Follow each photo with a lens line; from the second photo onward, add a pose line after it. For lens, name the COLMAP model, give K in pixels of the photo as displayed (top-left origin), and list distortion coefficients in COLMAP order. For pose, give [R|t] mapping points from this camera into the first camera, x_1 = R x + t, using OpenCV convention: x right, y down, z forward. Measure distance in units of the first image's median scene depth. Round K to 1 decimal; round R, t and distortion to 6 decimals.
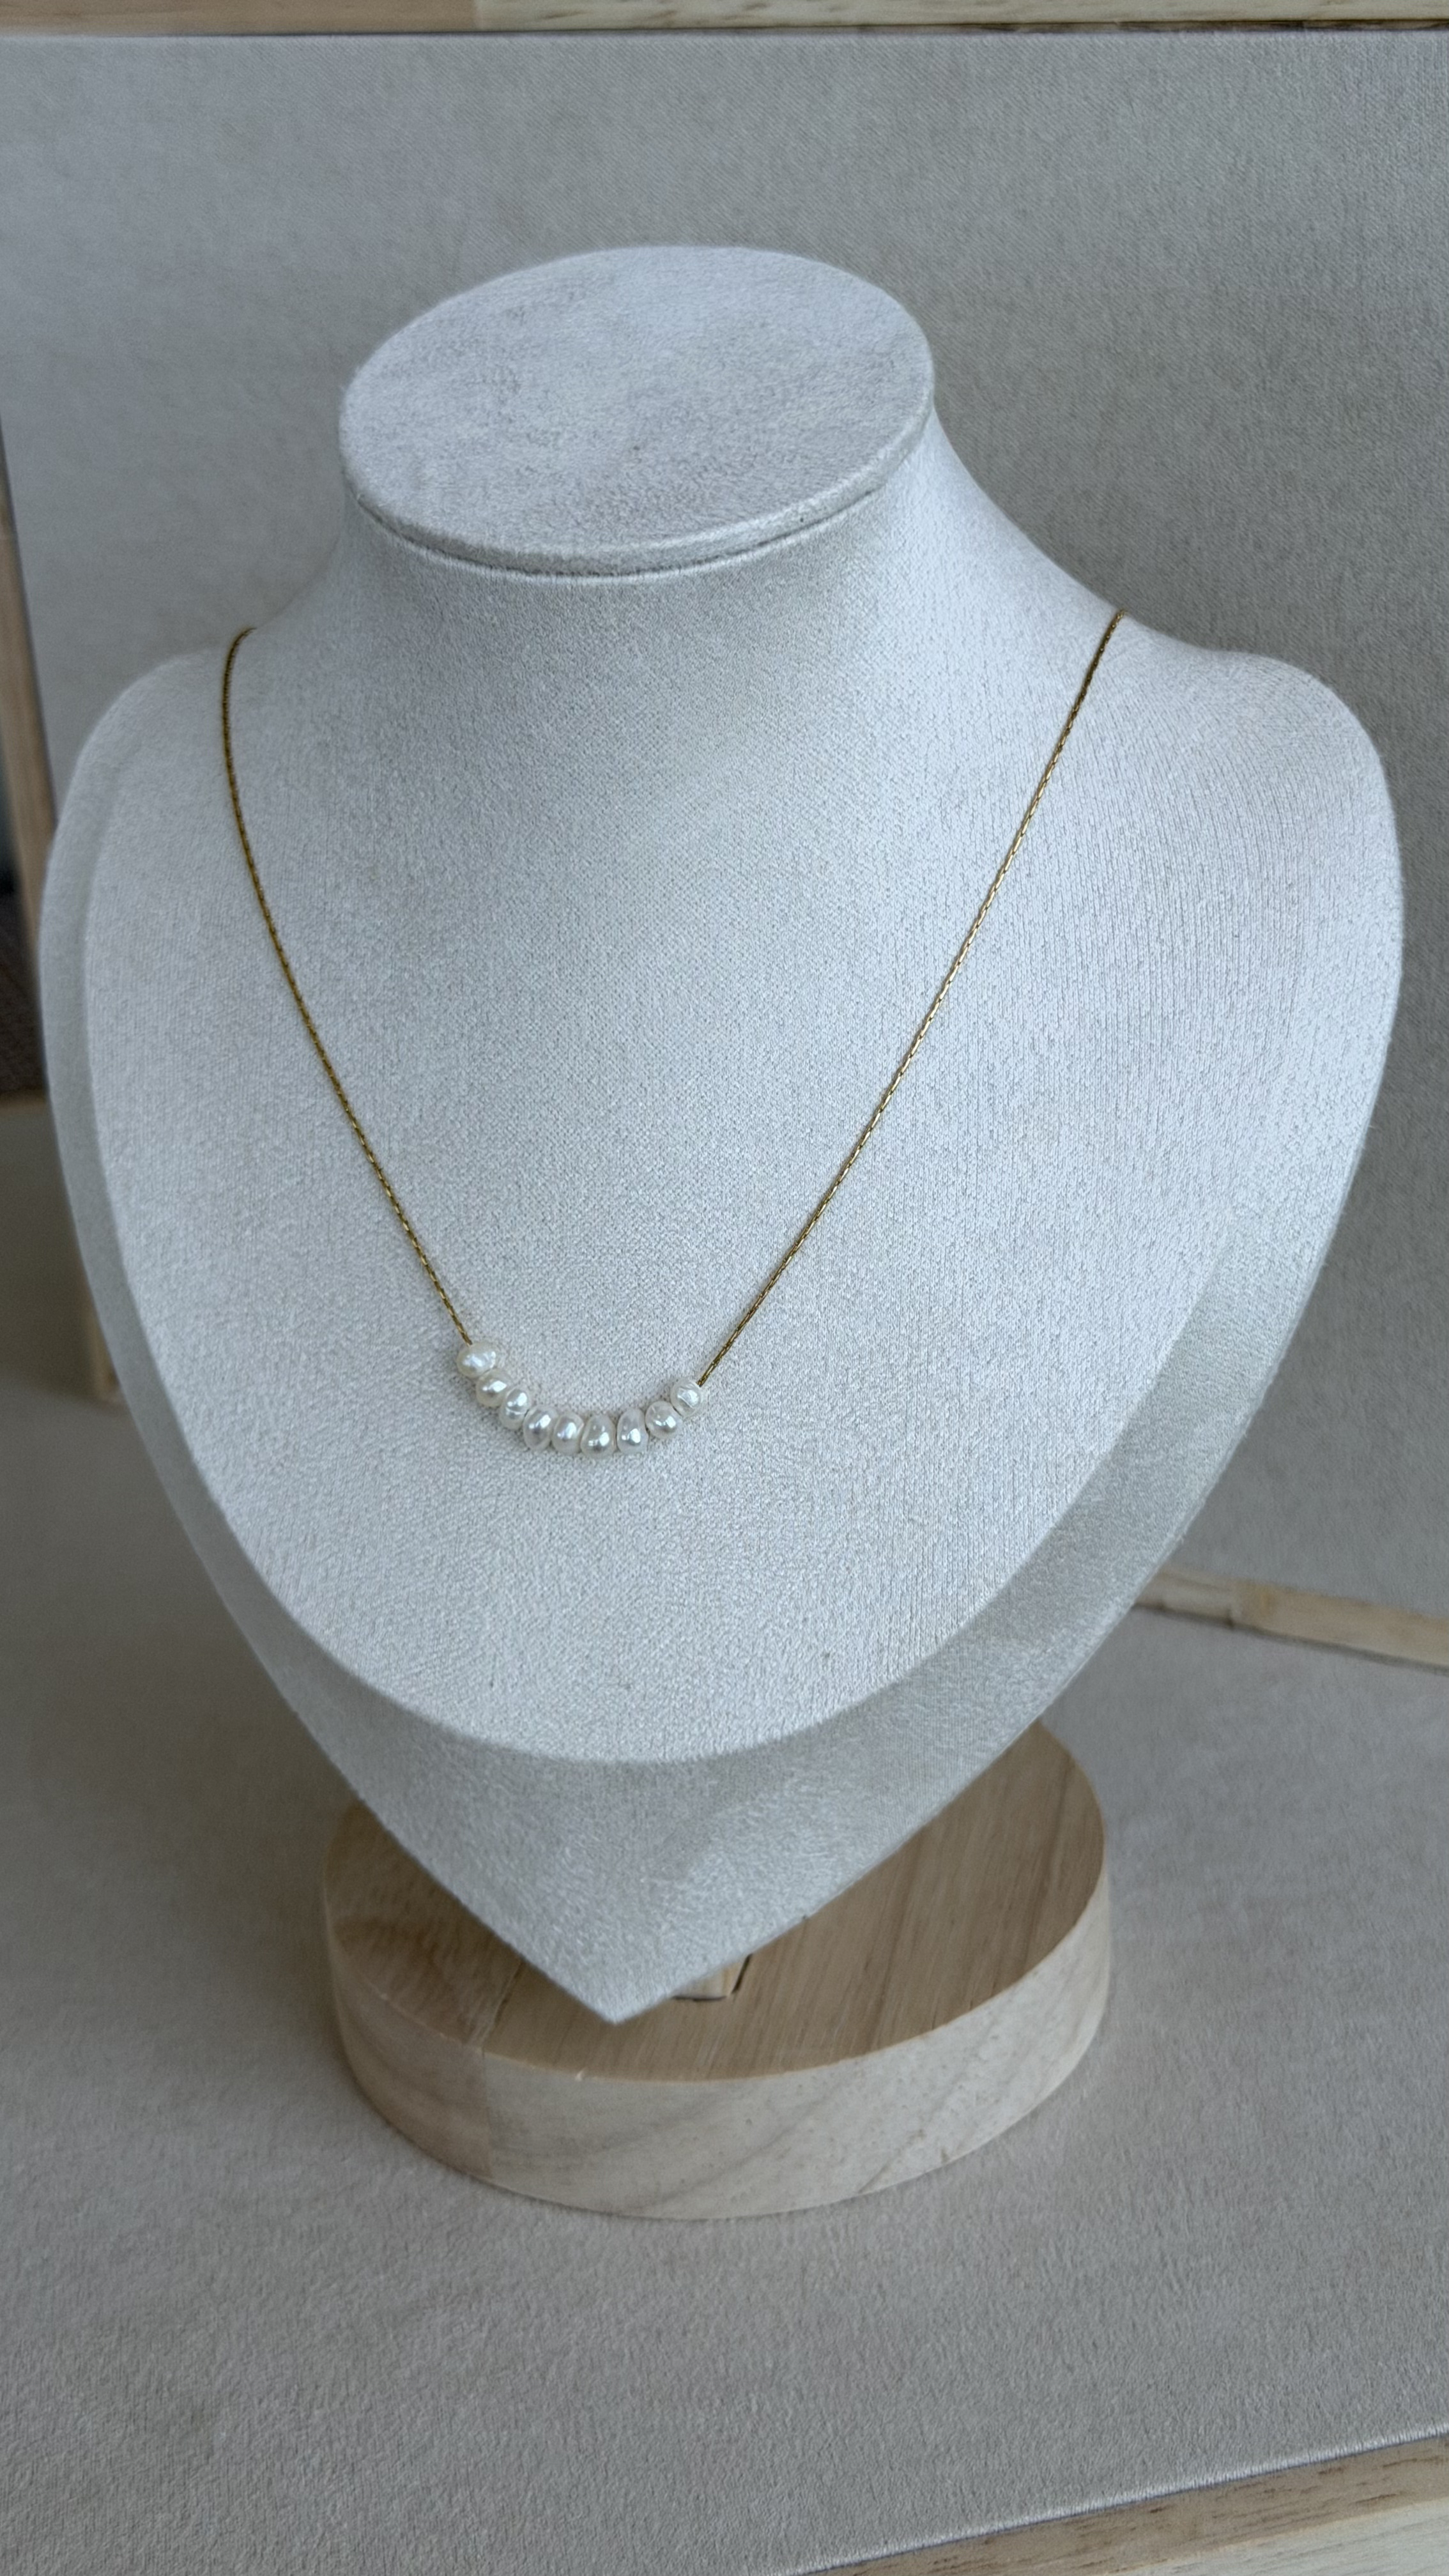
lens RADIAL K [[3618.3, 0, 729.4], [0, 3618.3, 1289.1], [0, 0, 1]] dist [0.157016, 0.012284]
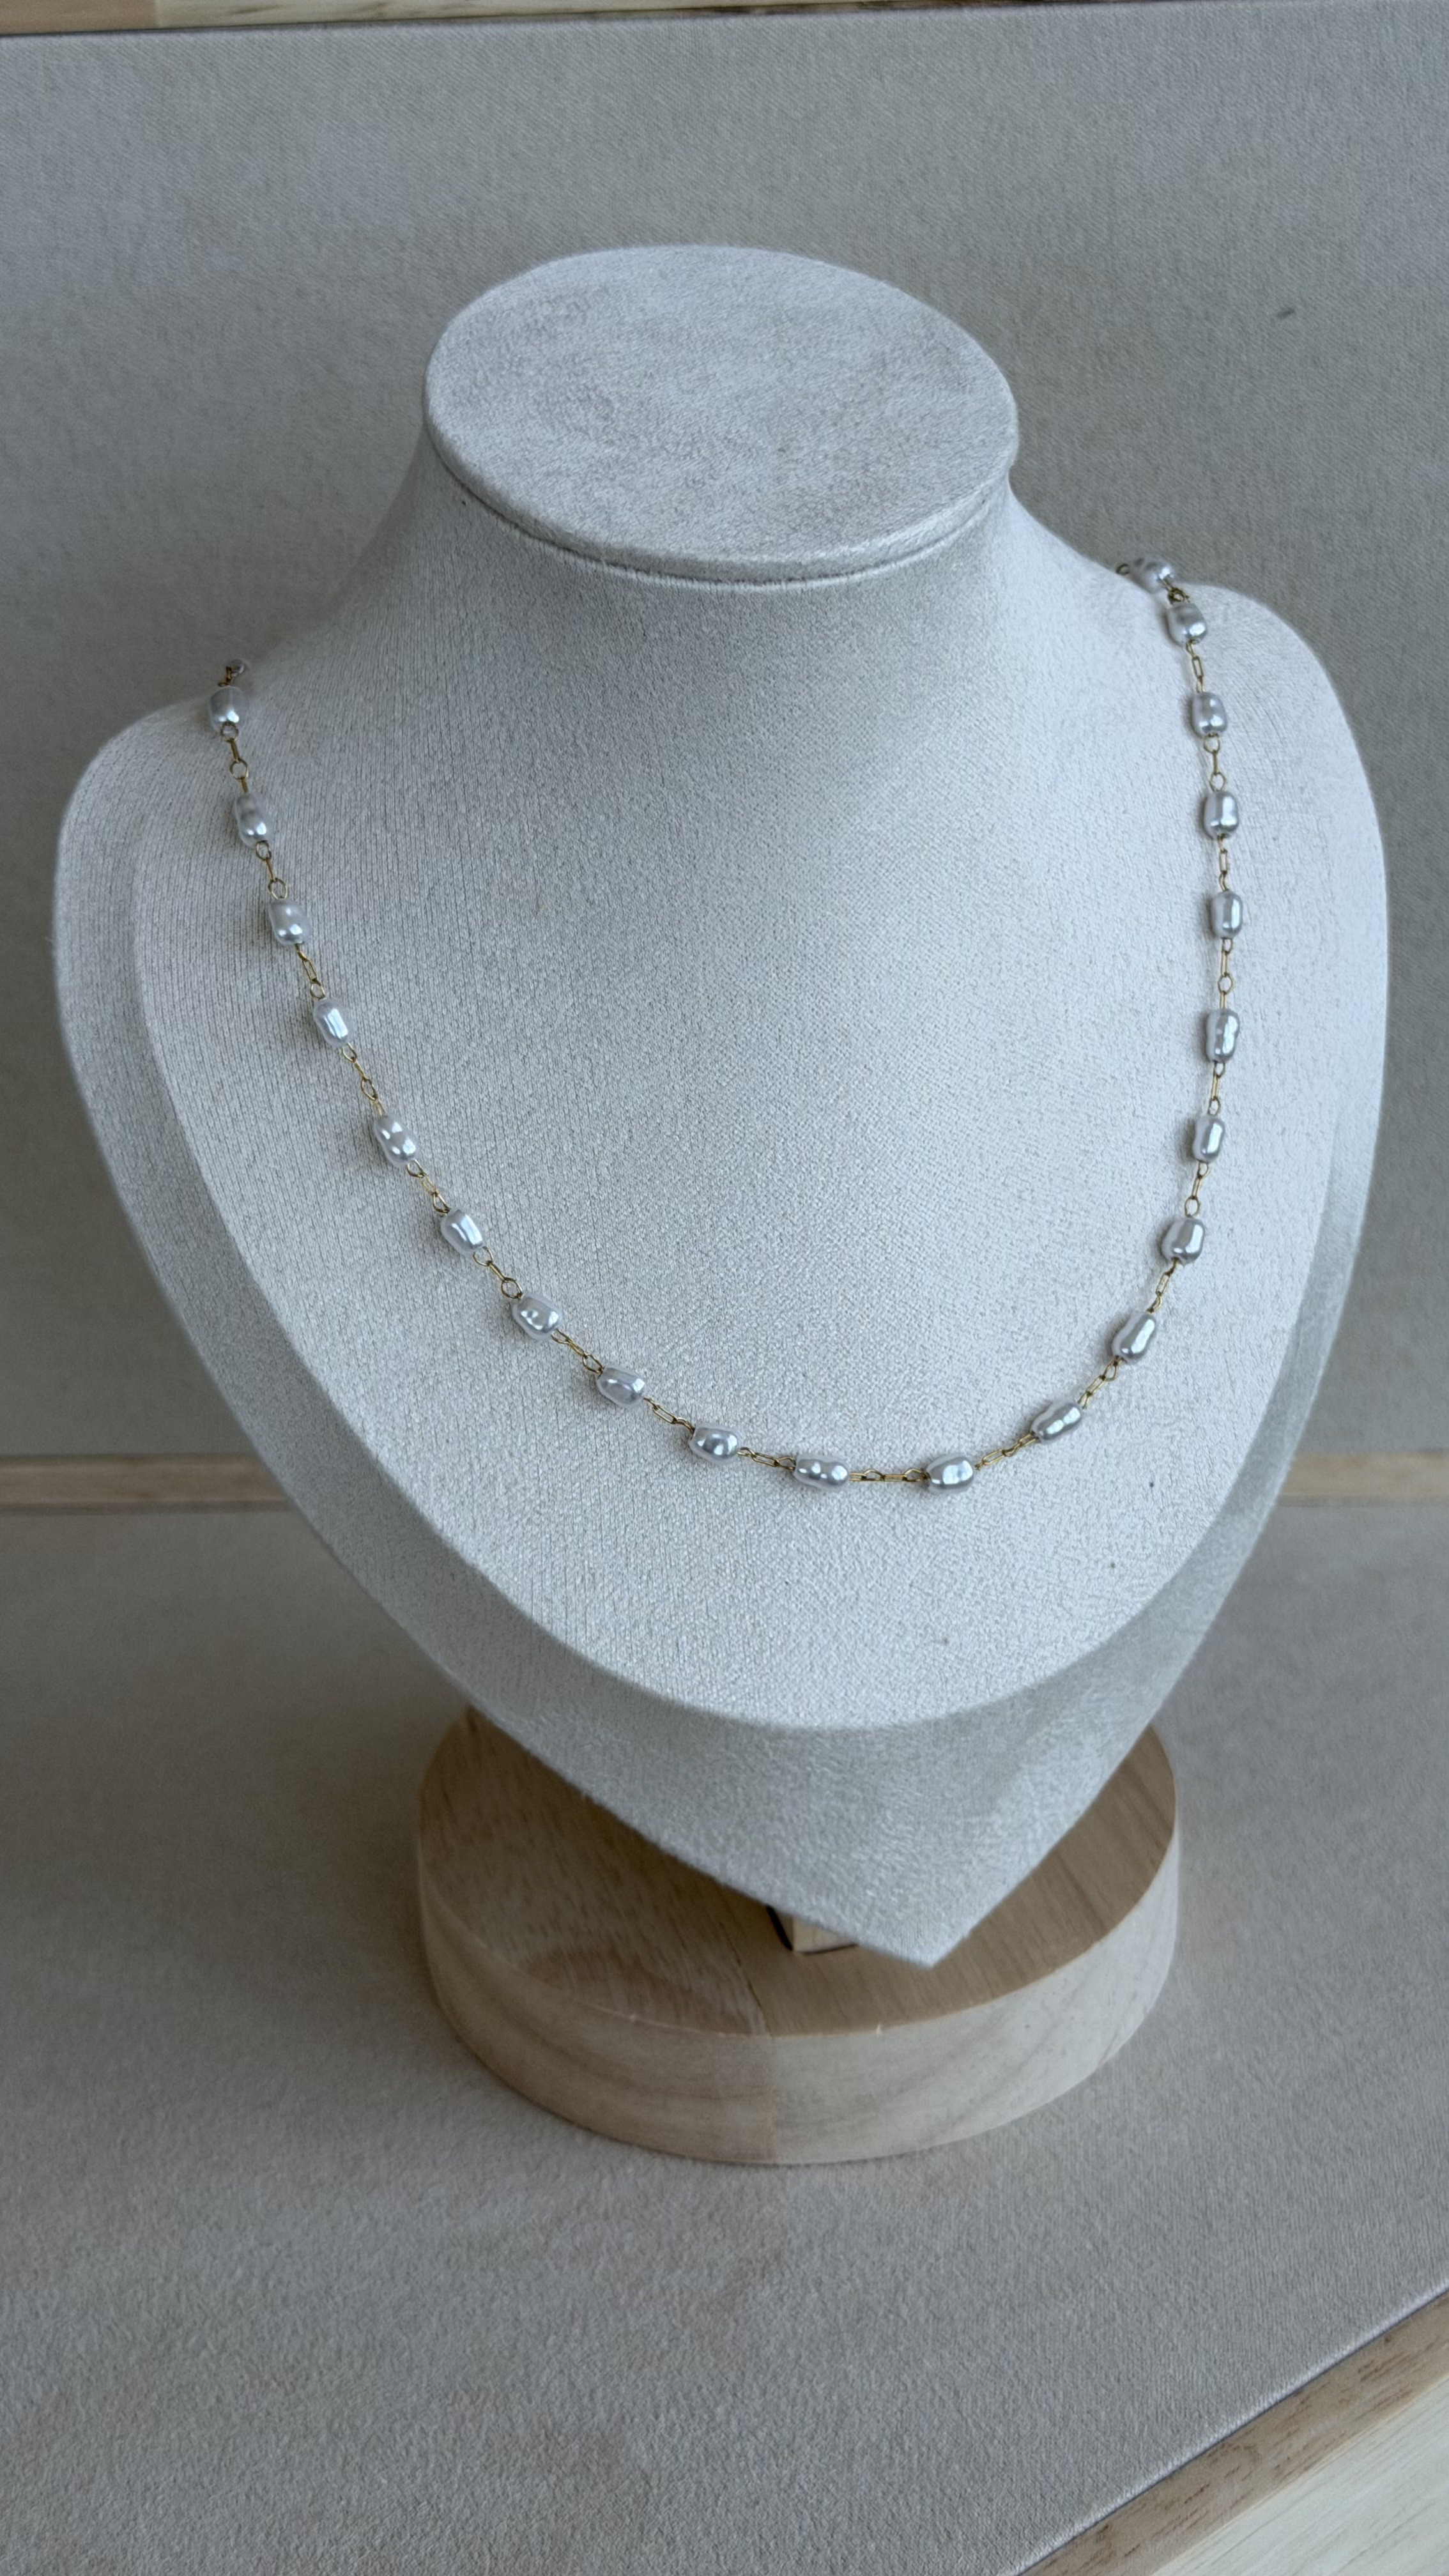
lens RADIAL K [[3674.9, 0, 701.7], [0, 3674.9, 1294.8], [0, 0, 1]] dist [0.195739, -0.497526]
pose [[0.878913, -0.197801, 0.434036, -0.519878], [0.187637, 0.979975, 0.066639, -0.069569], [-0.438525, 0.022871, 0.898428, 0.082157]]
